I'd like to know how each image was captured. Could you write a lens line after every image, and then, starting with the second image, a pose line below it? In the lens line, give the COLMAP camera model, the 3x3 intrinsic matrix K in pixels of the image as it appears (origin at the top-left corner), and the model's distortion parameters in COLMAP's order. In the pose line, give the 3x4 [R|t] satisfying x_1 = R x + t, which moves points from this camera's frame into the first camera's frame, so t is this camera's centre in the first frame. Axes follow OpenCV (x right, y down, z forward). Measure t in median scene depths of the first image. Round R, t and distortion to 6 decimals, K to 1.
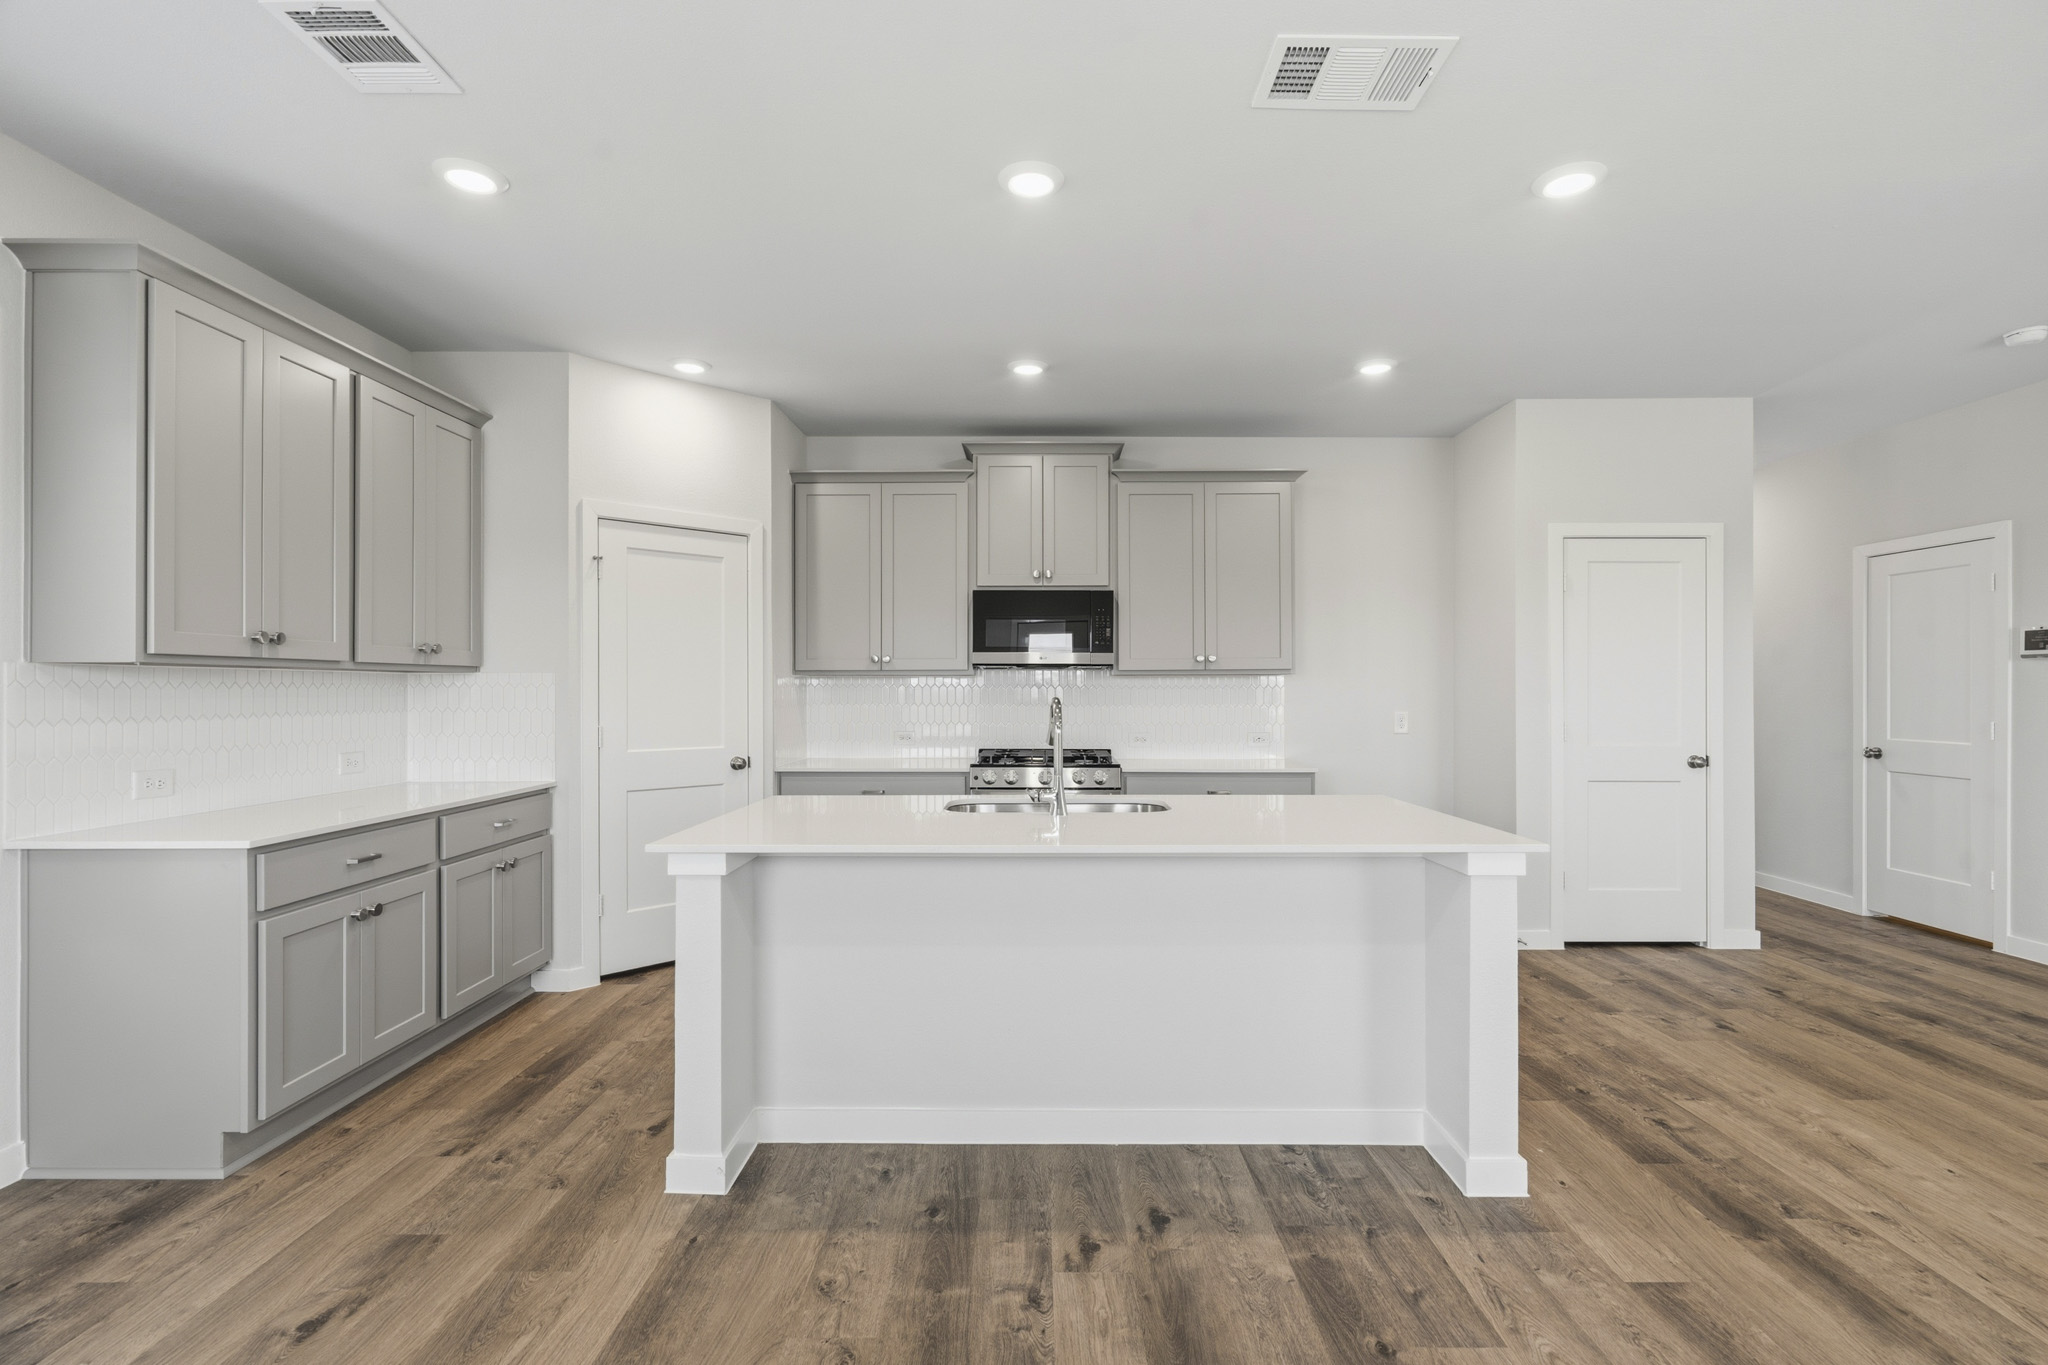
lens RADIAL K [[932.2, 0, 1028.1], [0, 932.2, 689.2], [0, 0, 1]] dist [-0.002402, -0.000389]
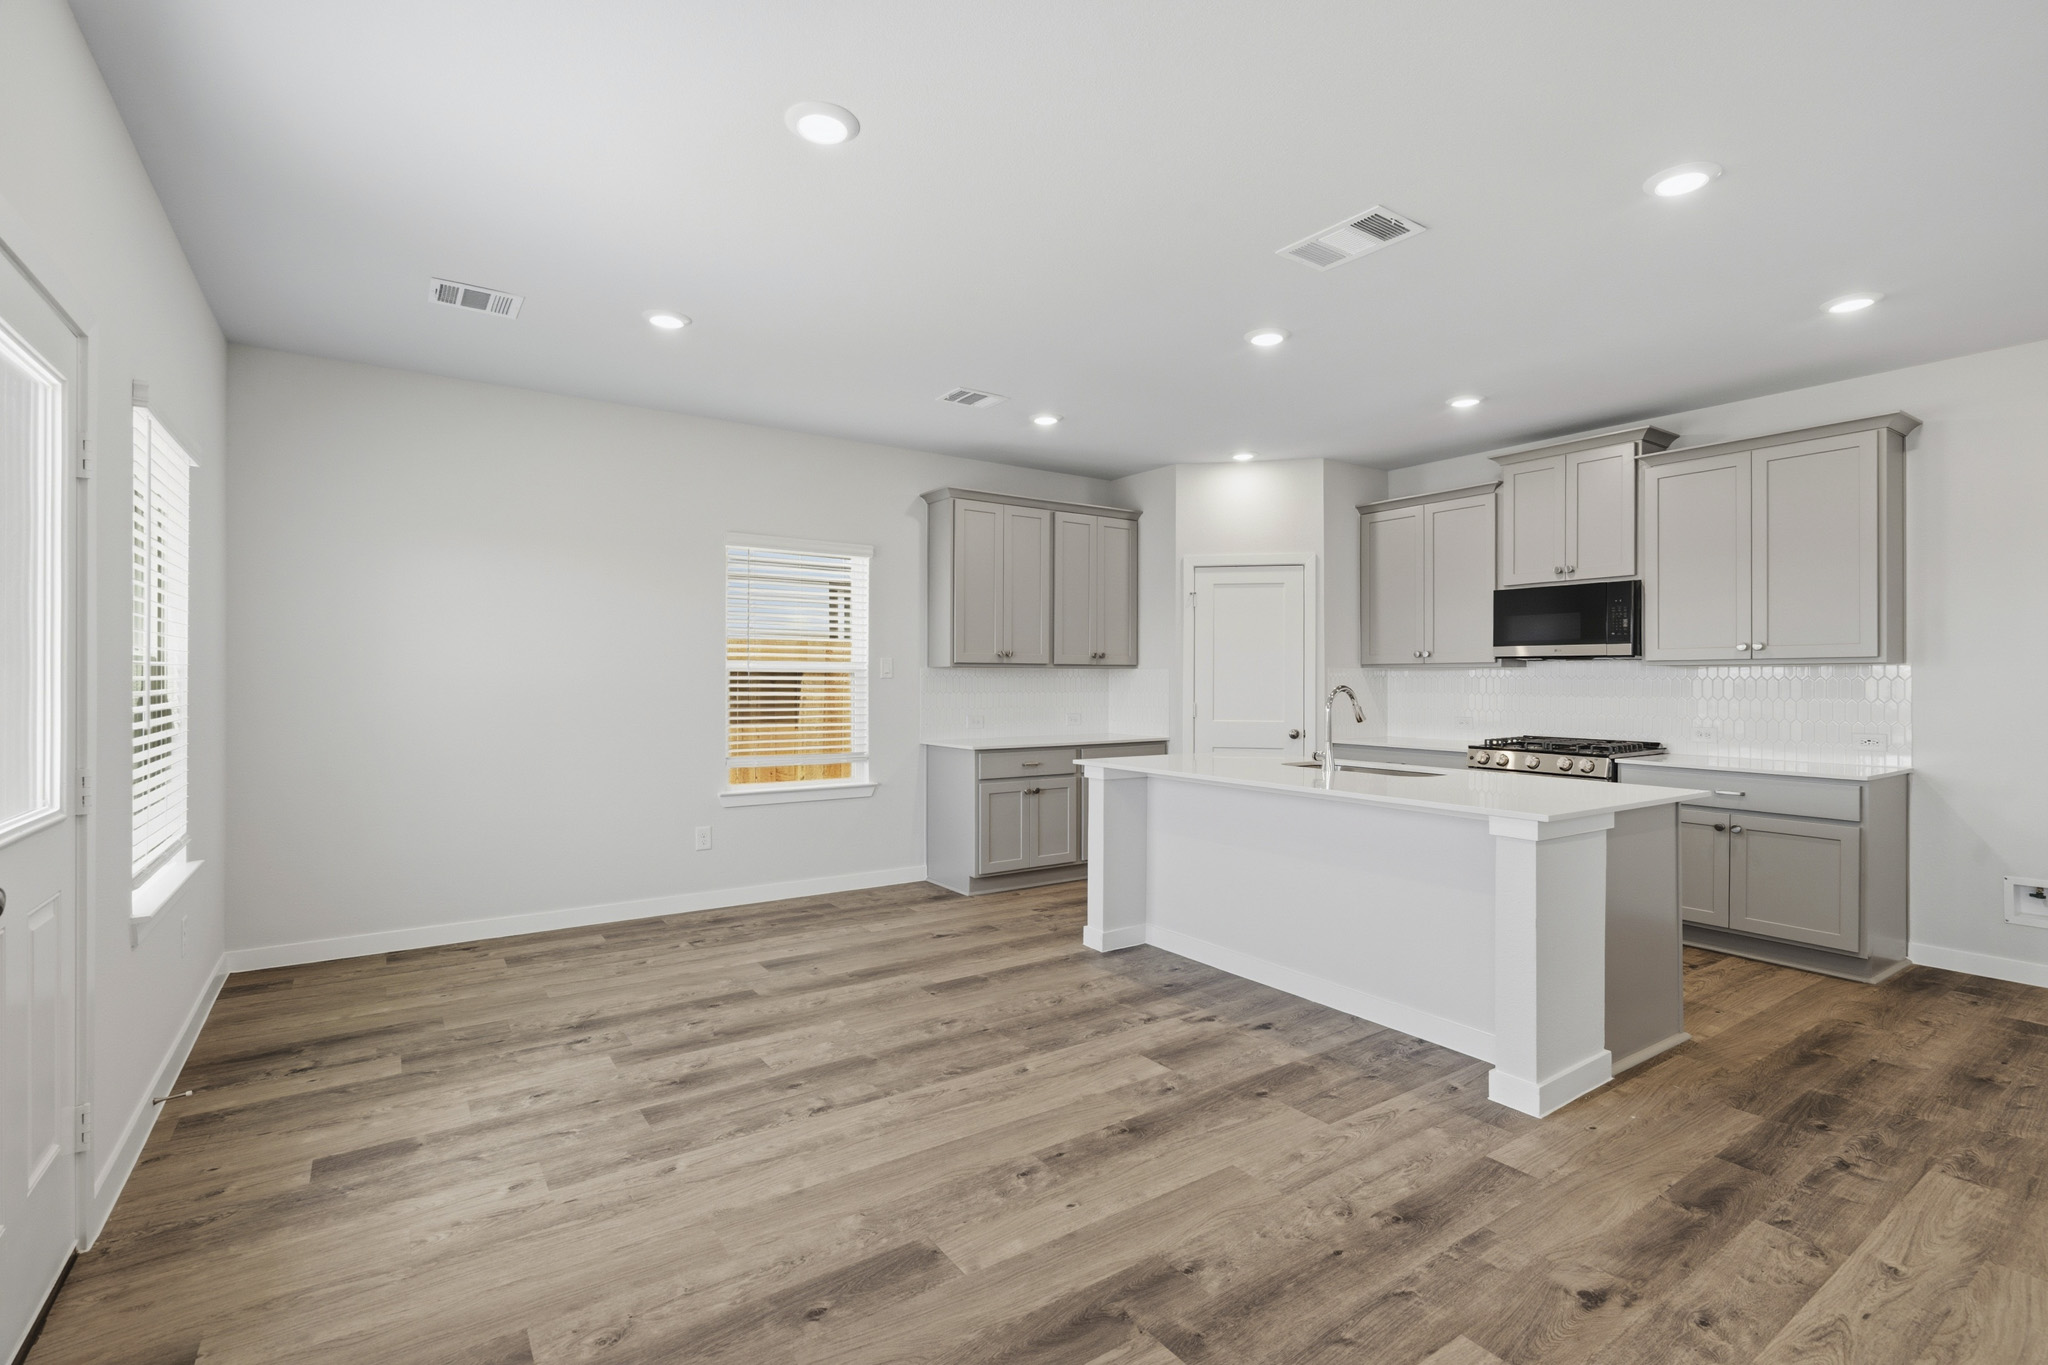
lens RADIAL K [[943.9, 0, 1033.1], [0, 943.9, 680.2], [0, 0, 1]] dist [-0.000015, 0.000520]
pose [[0.576917, 0.004289, -0.816791, 0.932287], [-0.002277, 0.999991, 0.003643, -0.003927], [0.816800, -0.000241, 0.576921, -0.161567]]
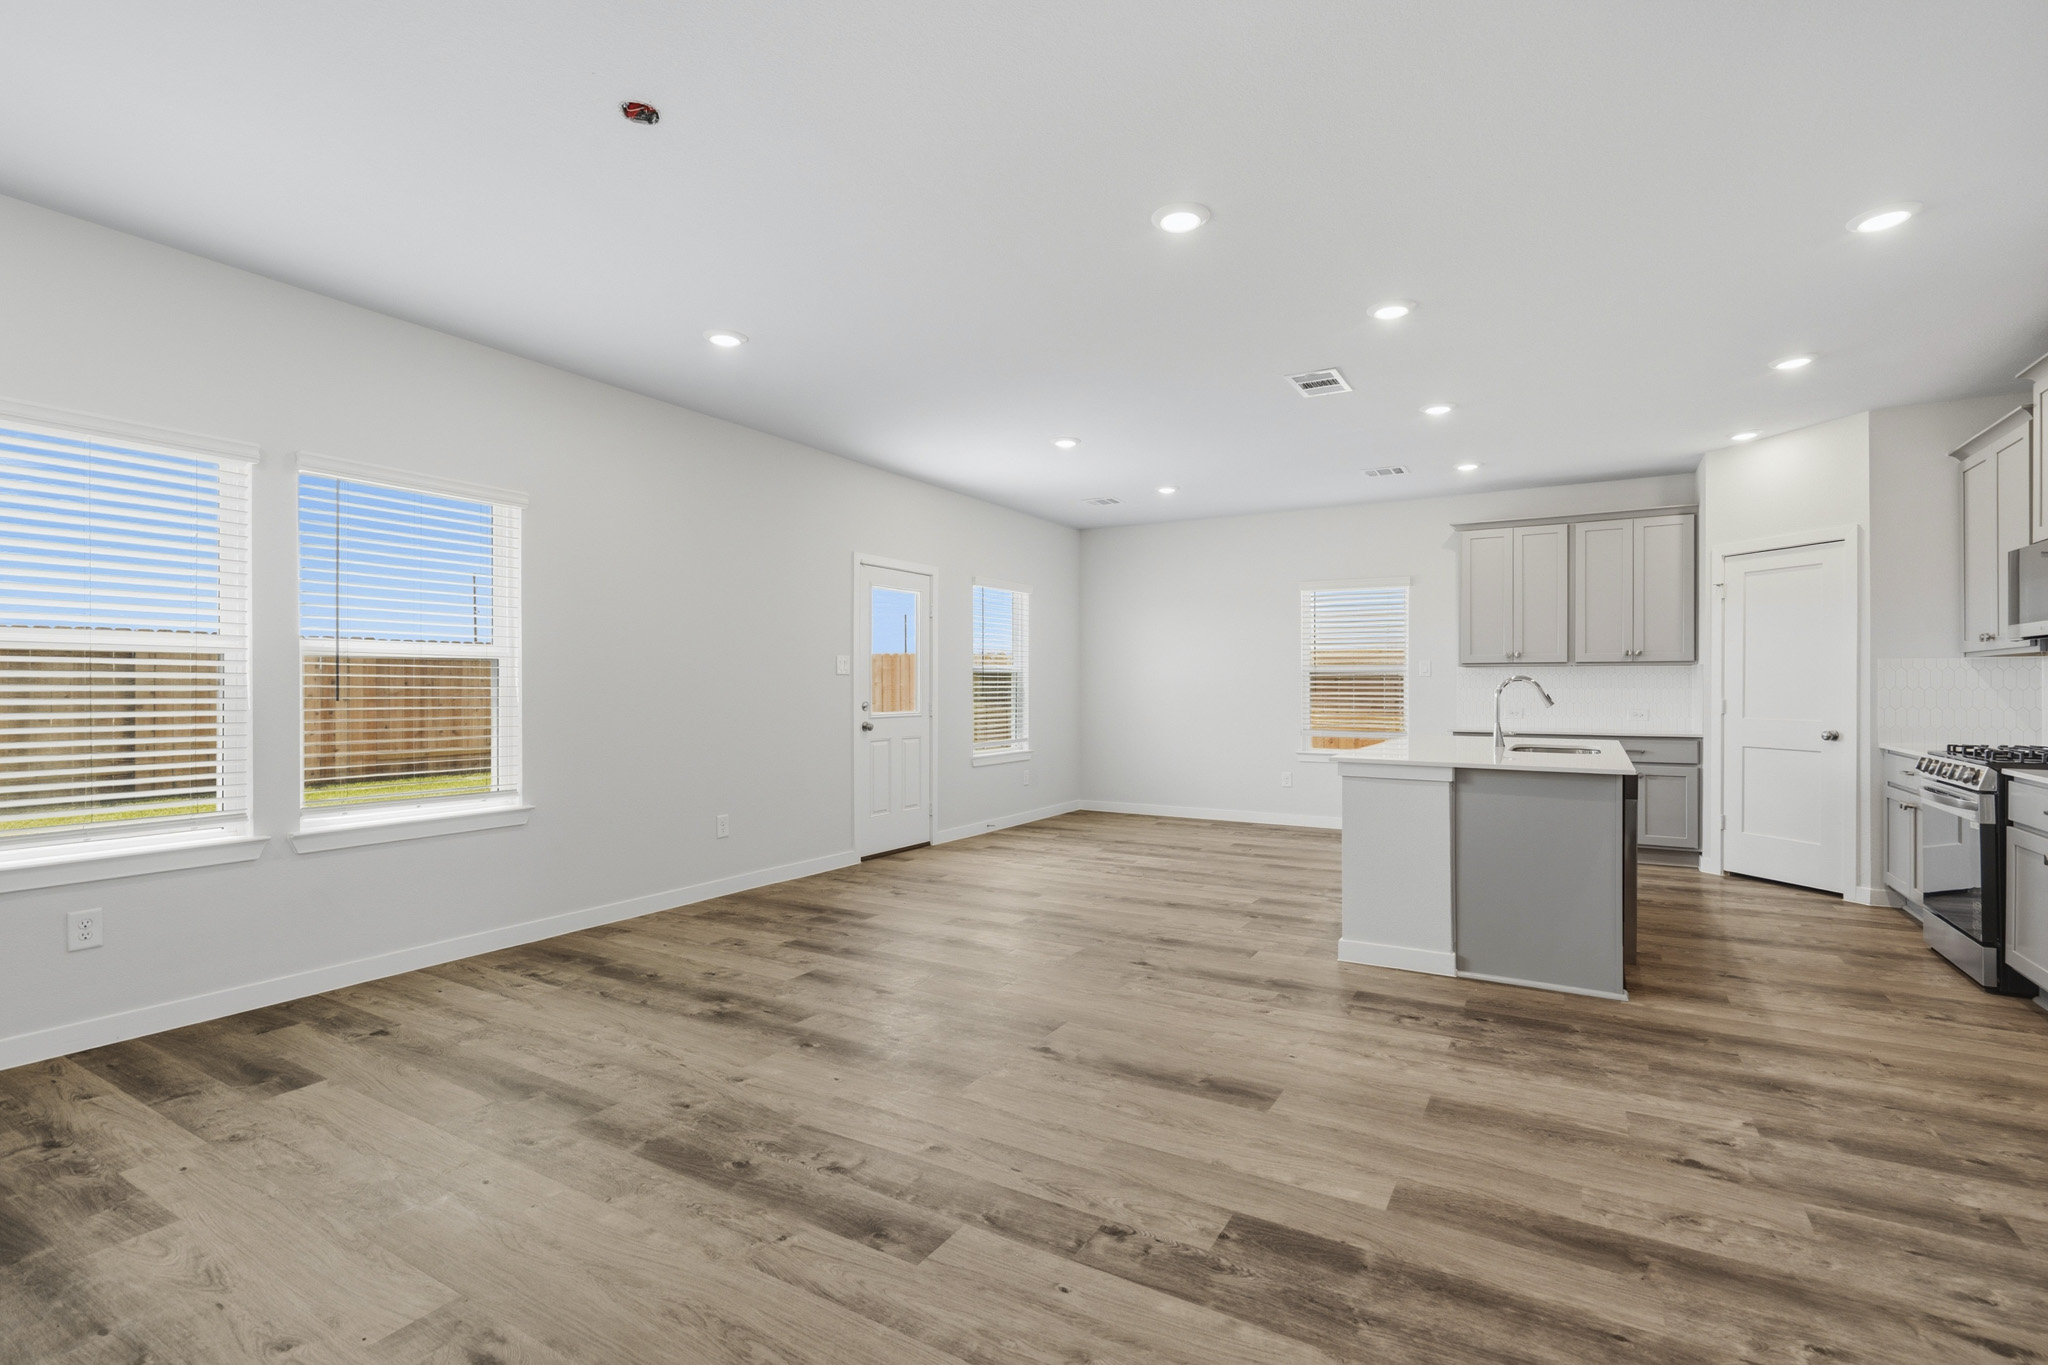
lens RADIAL K [[932.2, 0, 1028.1], [0, 932.2, 689.2], [0, 0, 1]] dist [-0.002402, -0.000389]
pose [[-0.510012, 0.001974, -0.860165, 1.913132], [0.000053, 0.999997, 0.002263, 0.028948], [0.860167, 0.001108, -0.510011, 1.140754]]
